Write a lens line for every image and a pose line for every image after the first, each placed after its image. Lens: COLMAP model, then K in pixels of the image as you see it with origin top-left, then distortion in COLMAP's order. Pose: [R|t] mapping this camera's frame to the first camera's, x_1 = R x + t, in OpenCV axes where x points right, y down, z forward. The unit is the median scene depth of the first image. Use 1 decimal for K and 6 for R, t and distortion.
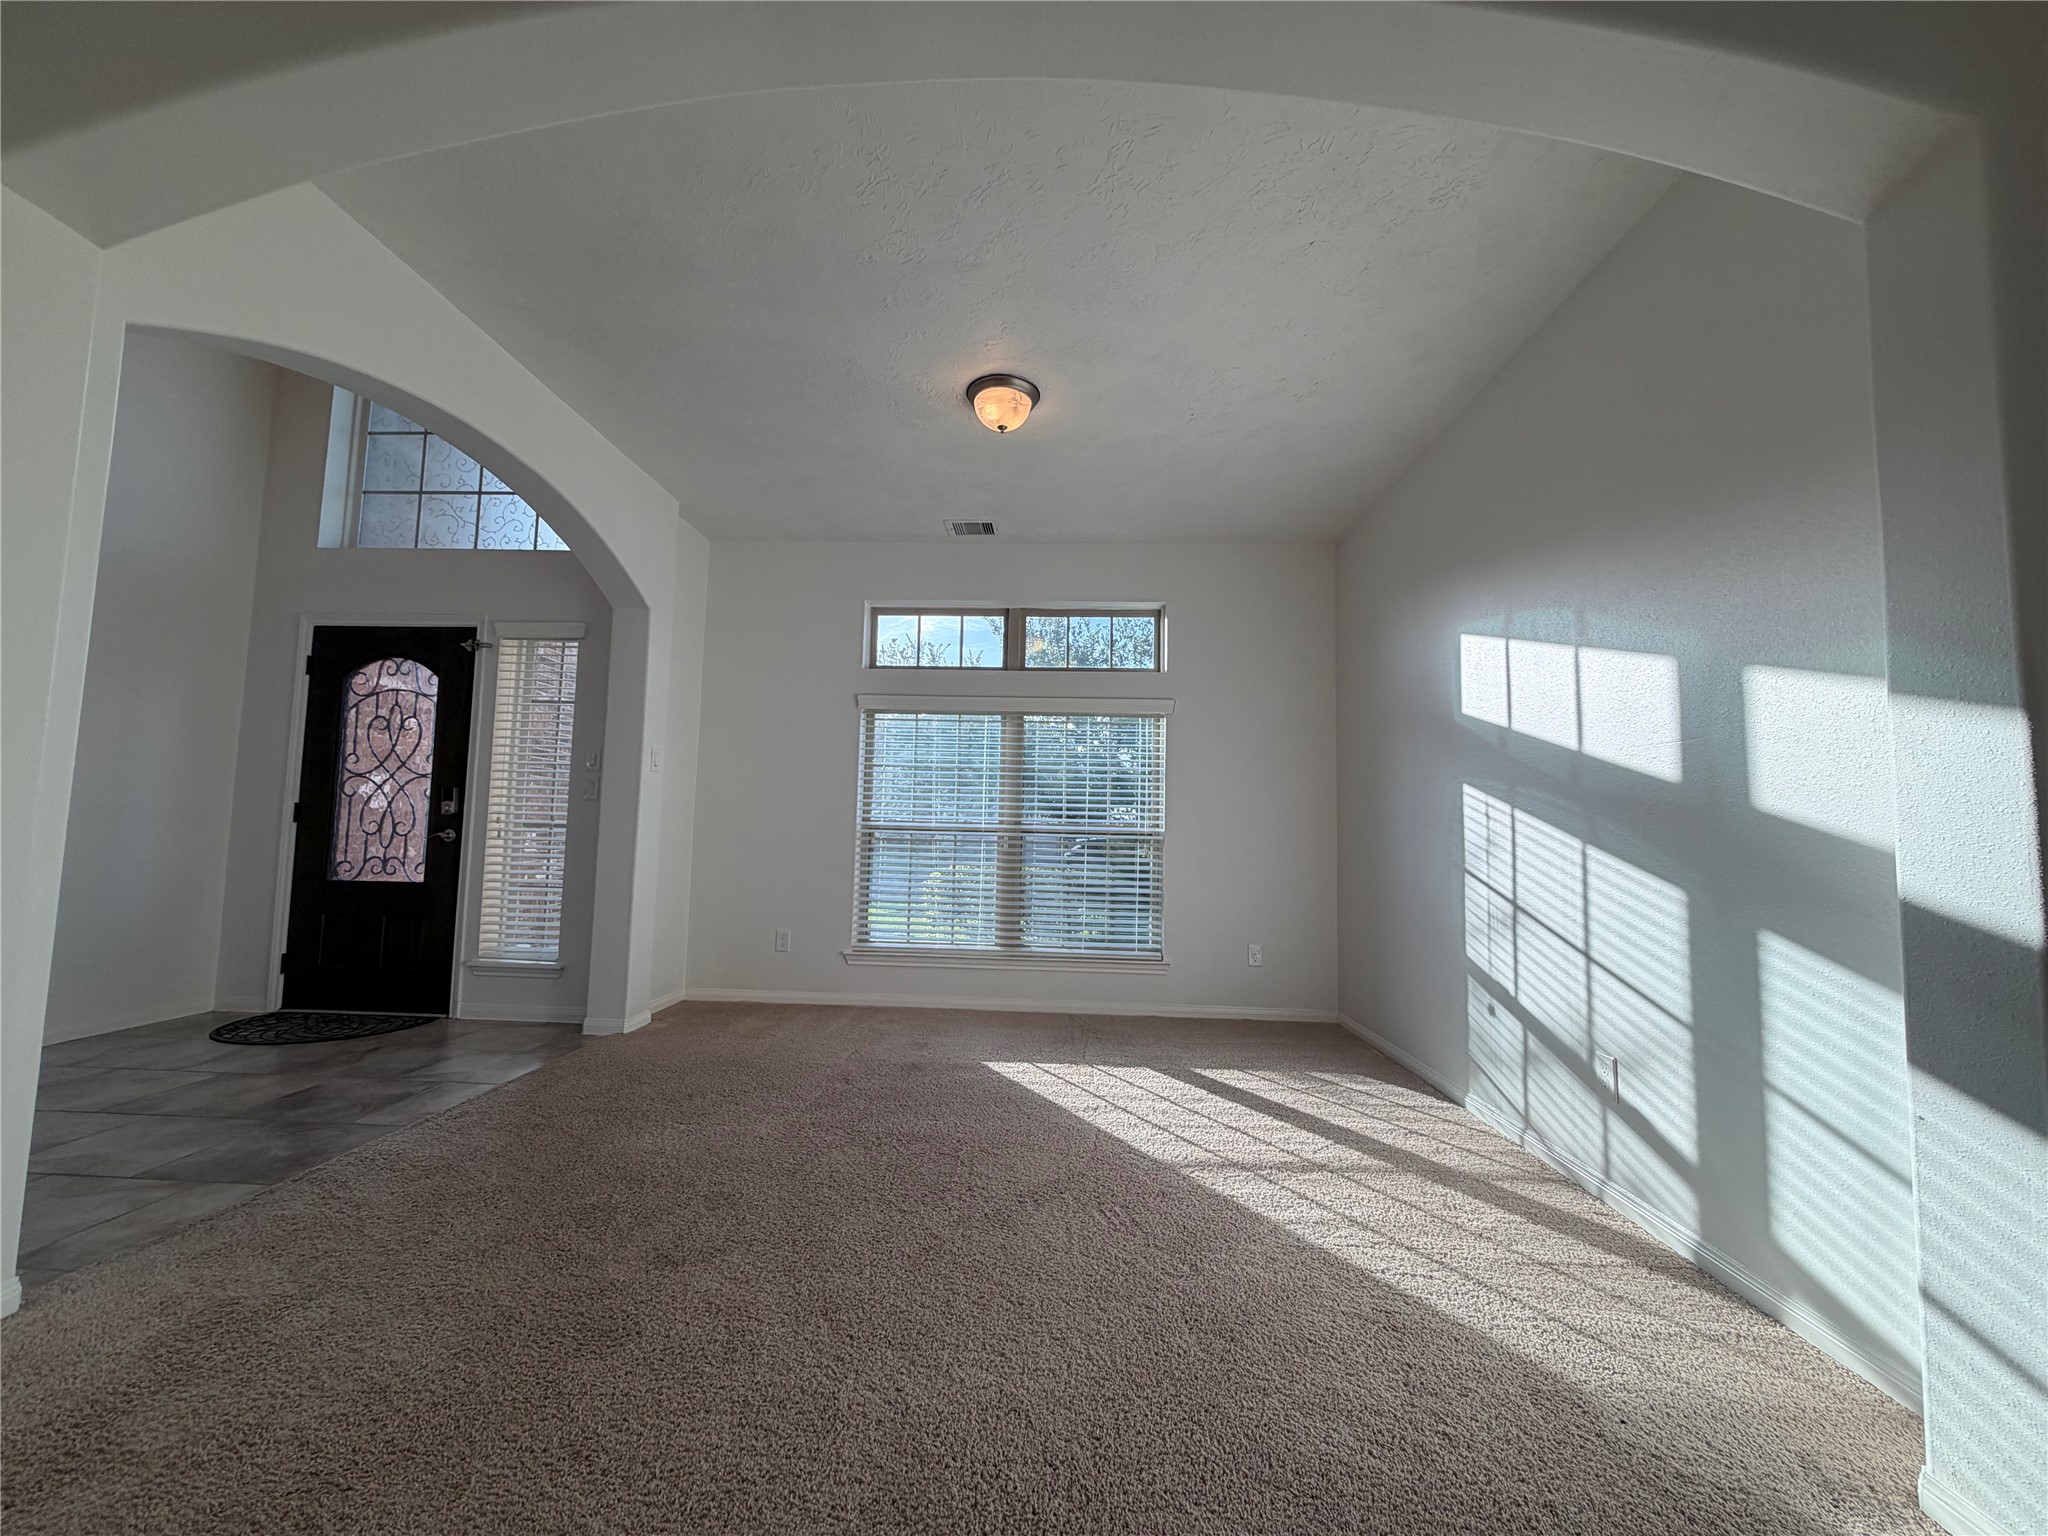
lens RADIAL K [[816.6, 0, 1024.7], [0, 816.6, 762.4], [0, 0, 1]] dist [-0.000500, -0.000130]
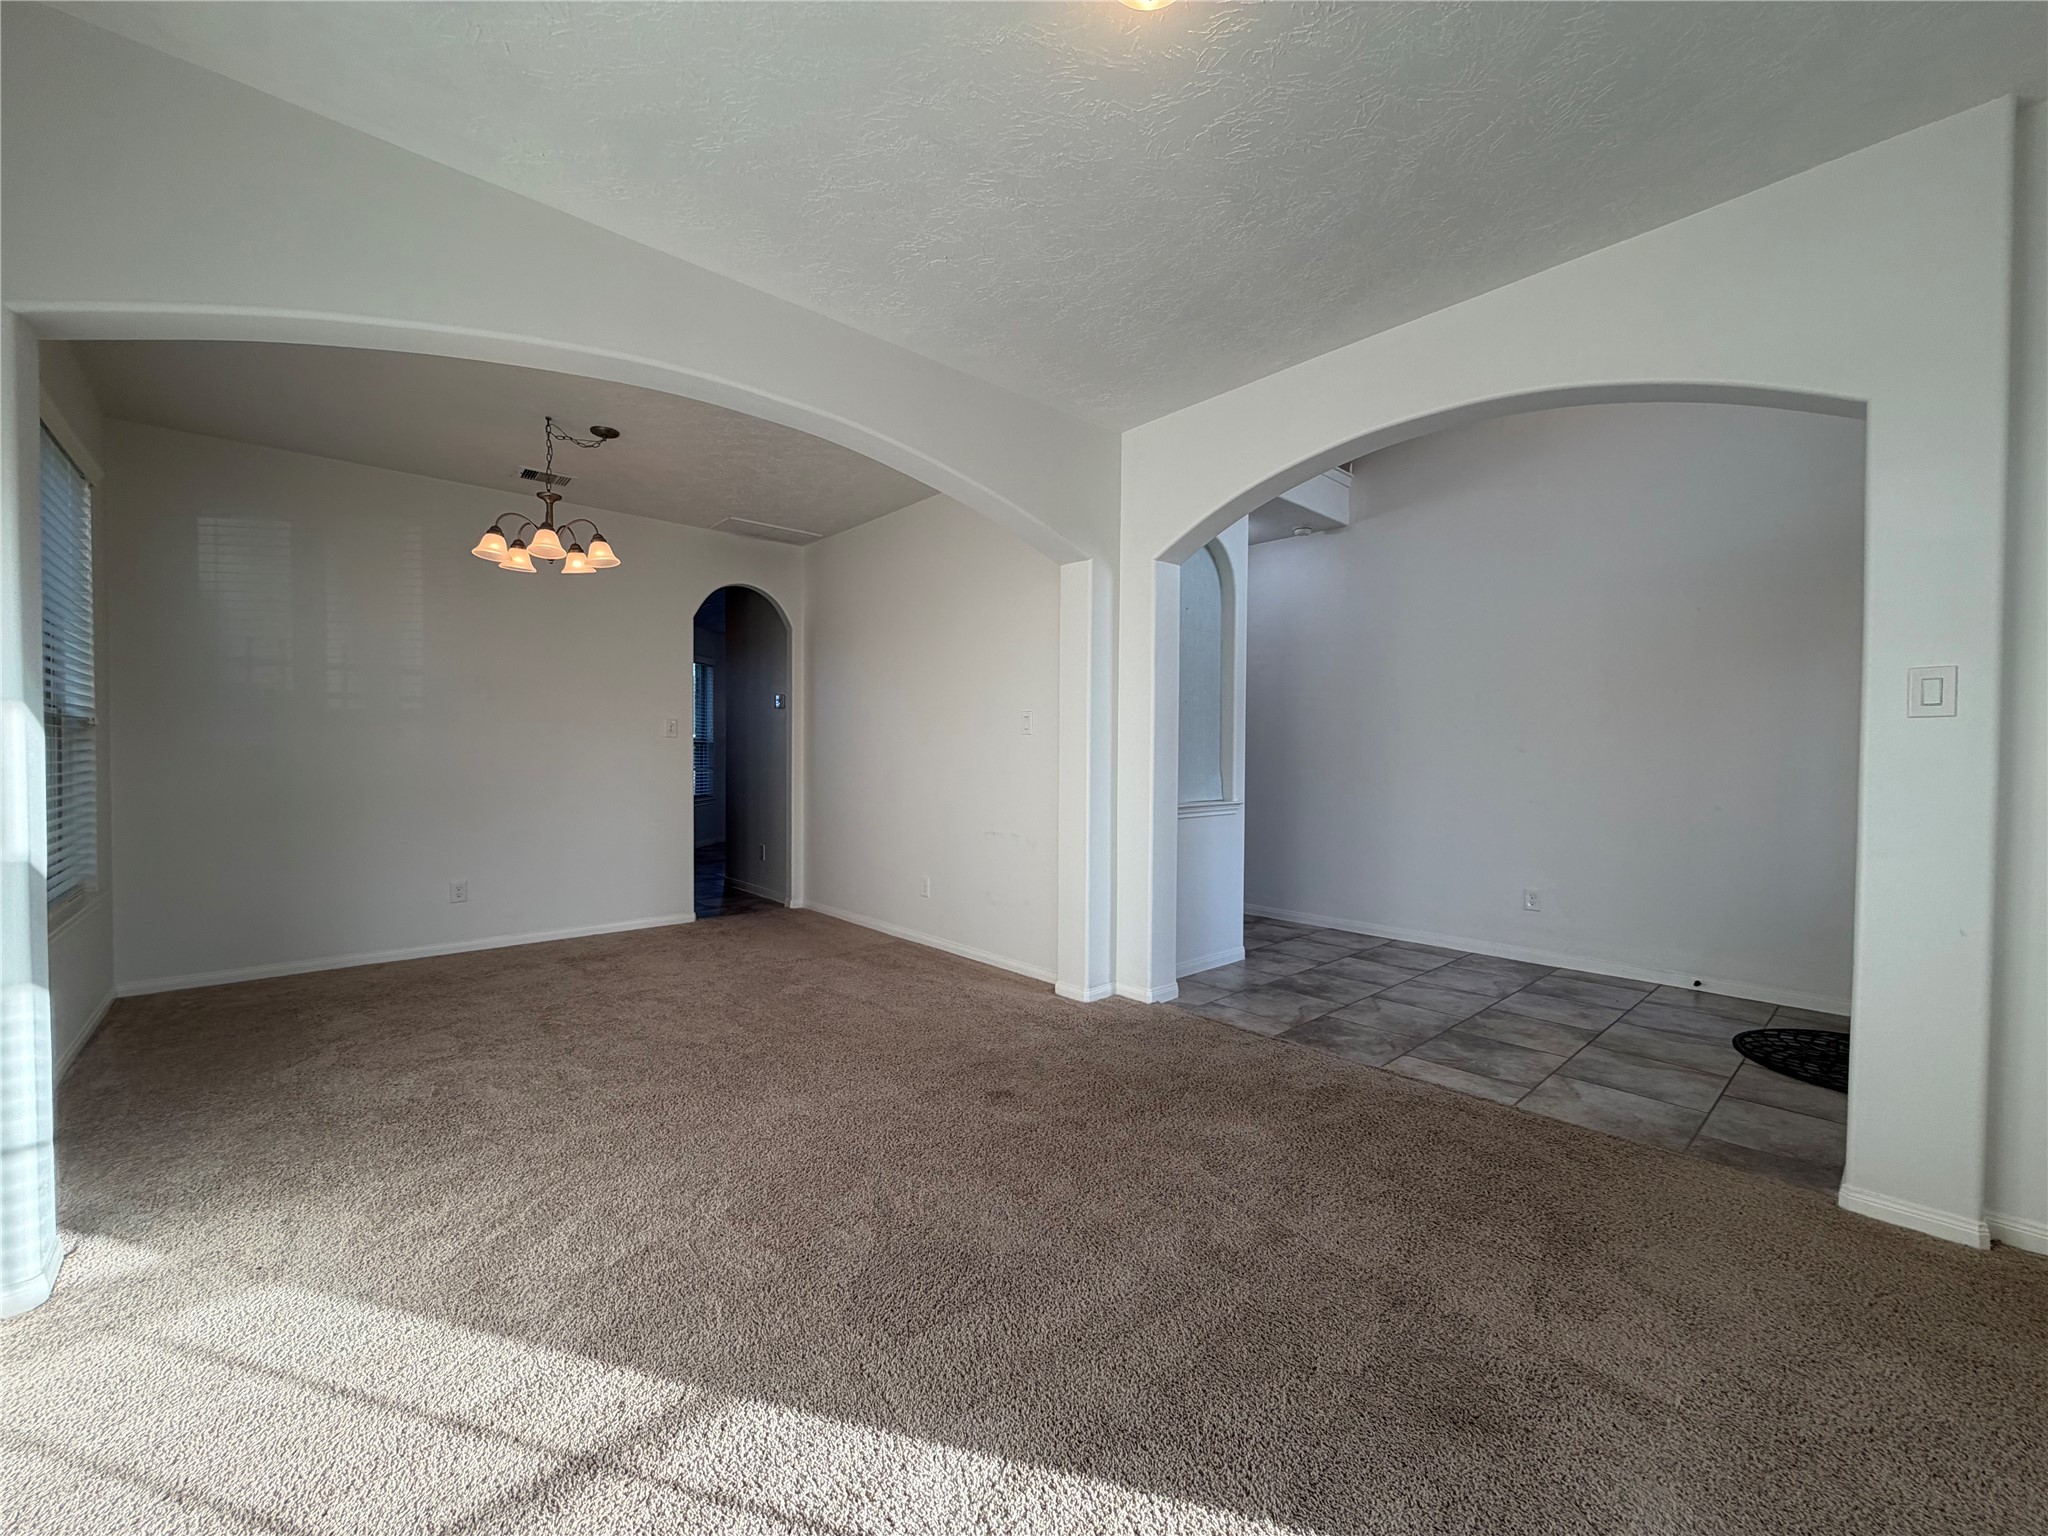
lens RADIAL K [[816.6, 0, 1019.6], [0, 816.6, 776.2], [0, 0, 1]] dist [-0.000500, -0.000130]
pose [[-0.712966, -0.009048, -0.701141, 0.441722], [0.041170, 0.997652, -0.054738, 0.086009], [0.699989, -0.067892, -0.710919, 1.601540]]
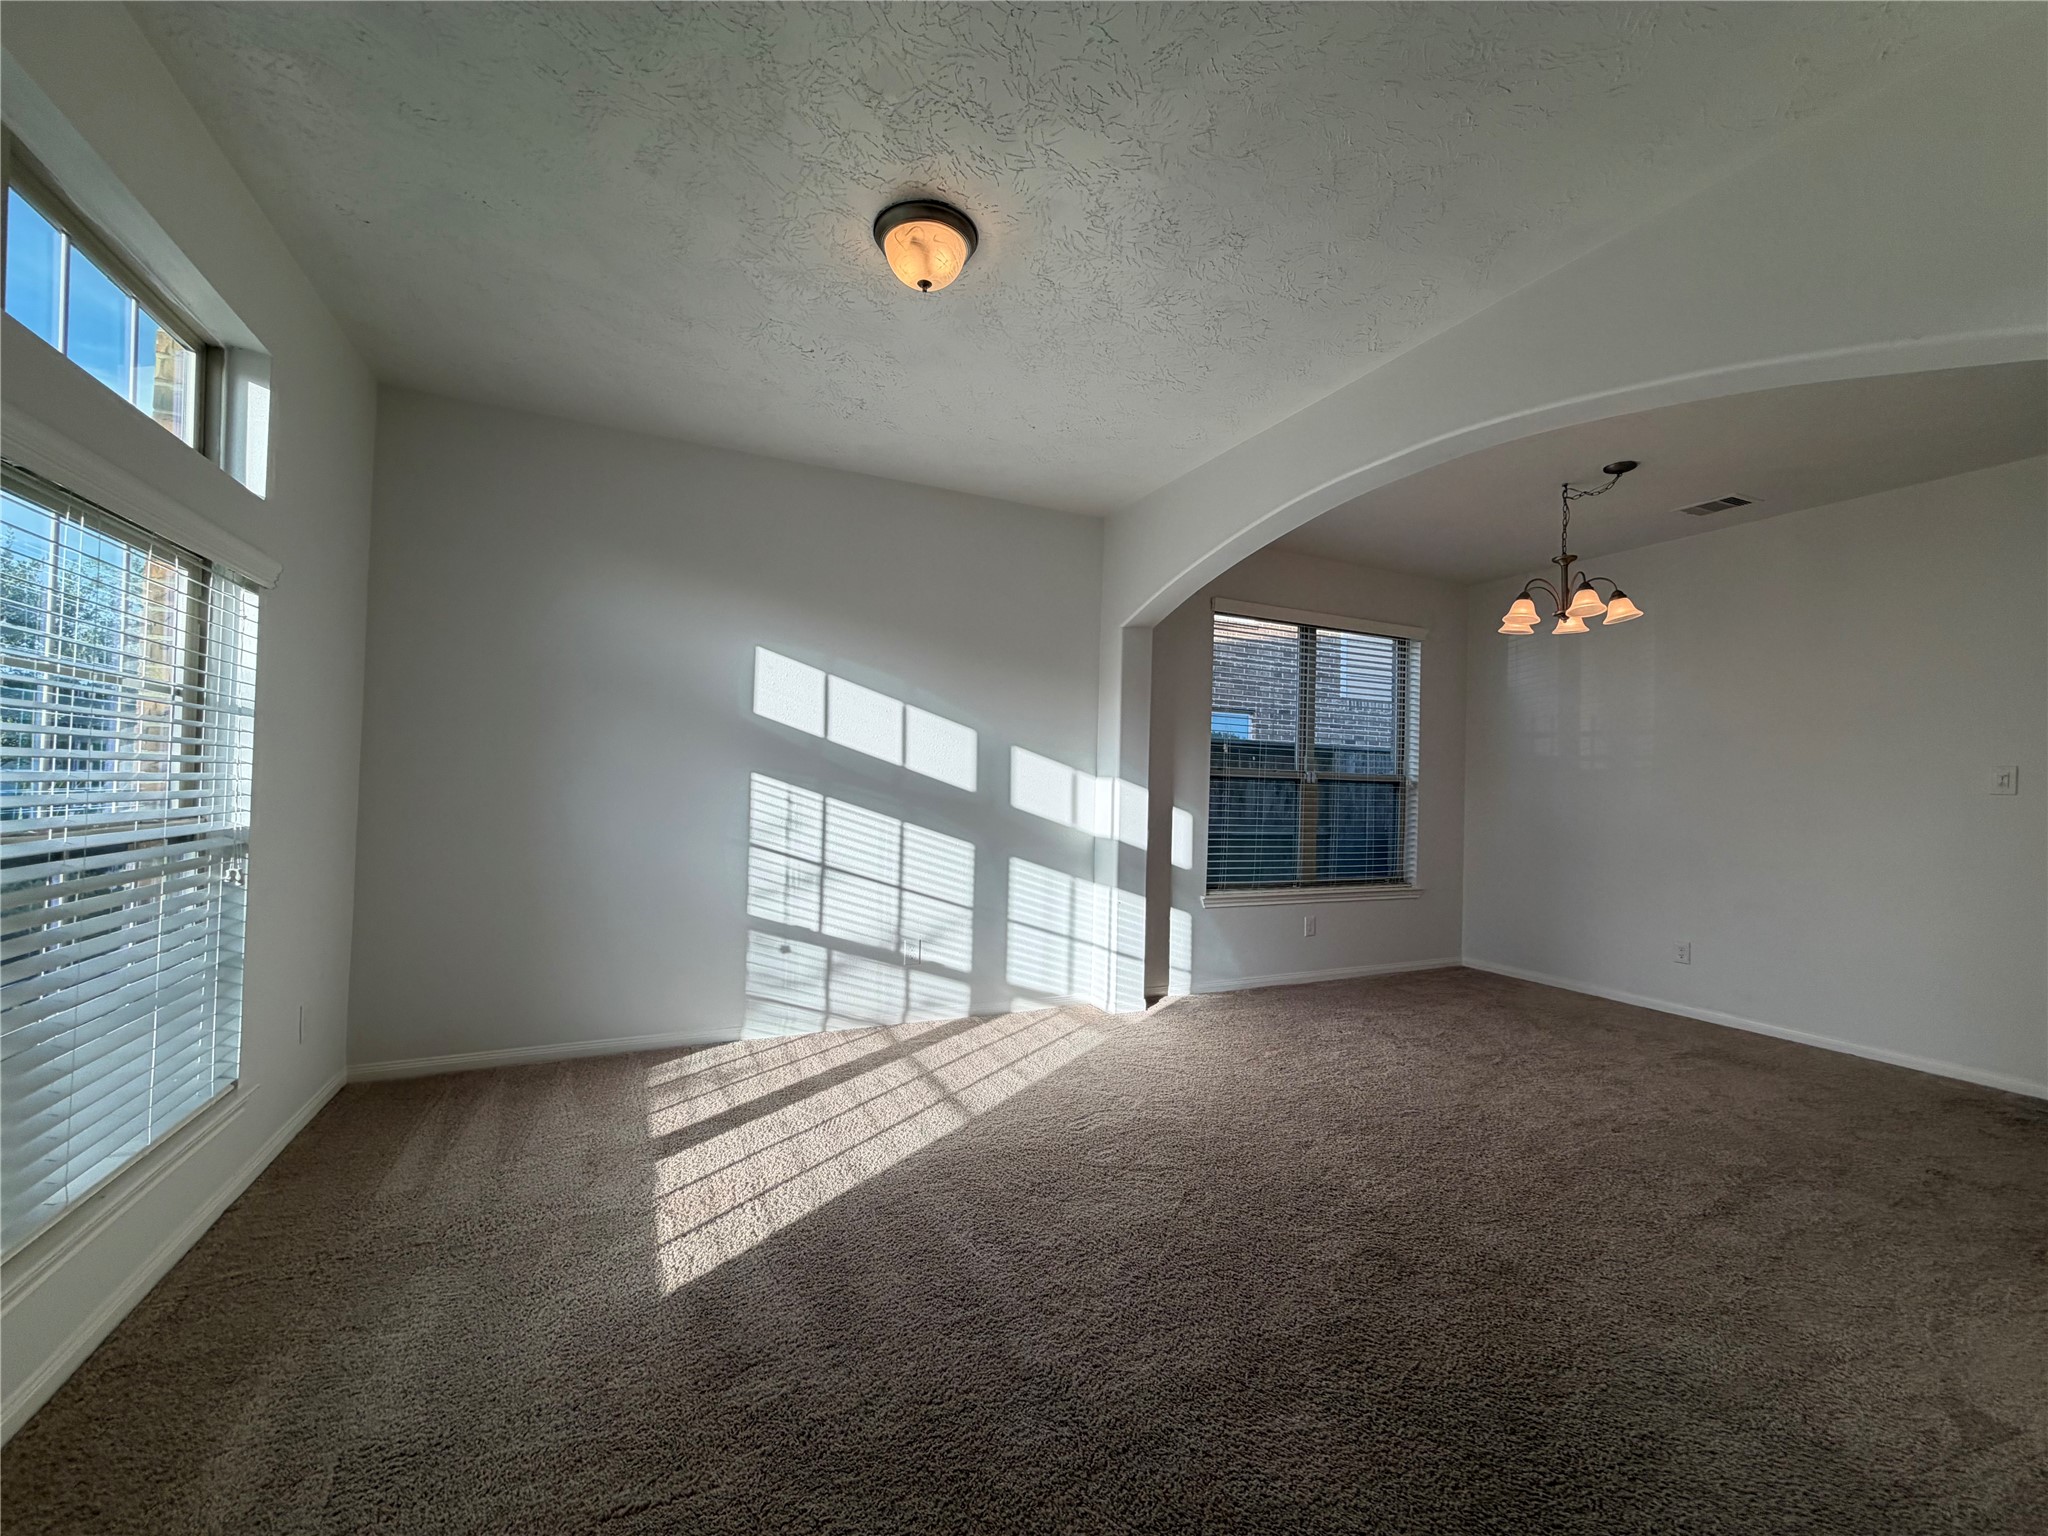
lens RADIAL K [[816.6, 0, 1016.3], [0, 816.6, 773.5], [0, 0, 1]] dist [-0.000500, -0.000130]
pose [[-0.459100, -0.021200, 0.888131, -0.891727], [-0.114454, 0.992795, -0.035466, 0.033122], [-0.880981, -0.117932, -0.458219, 1.546313]]
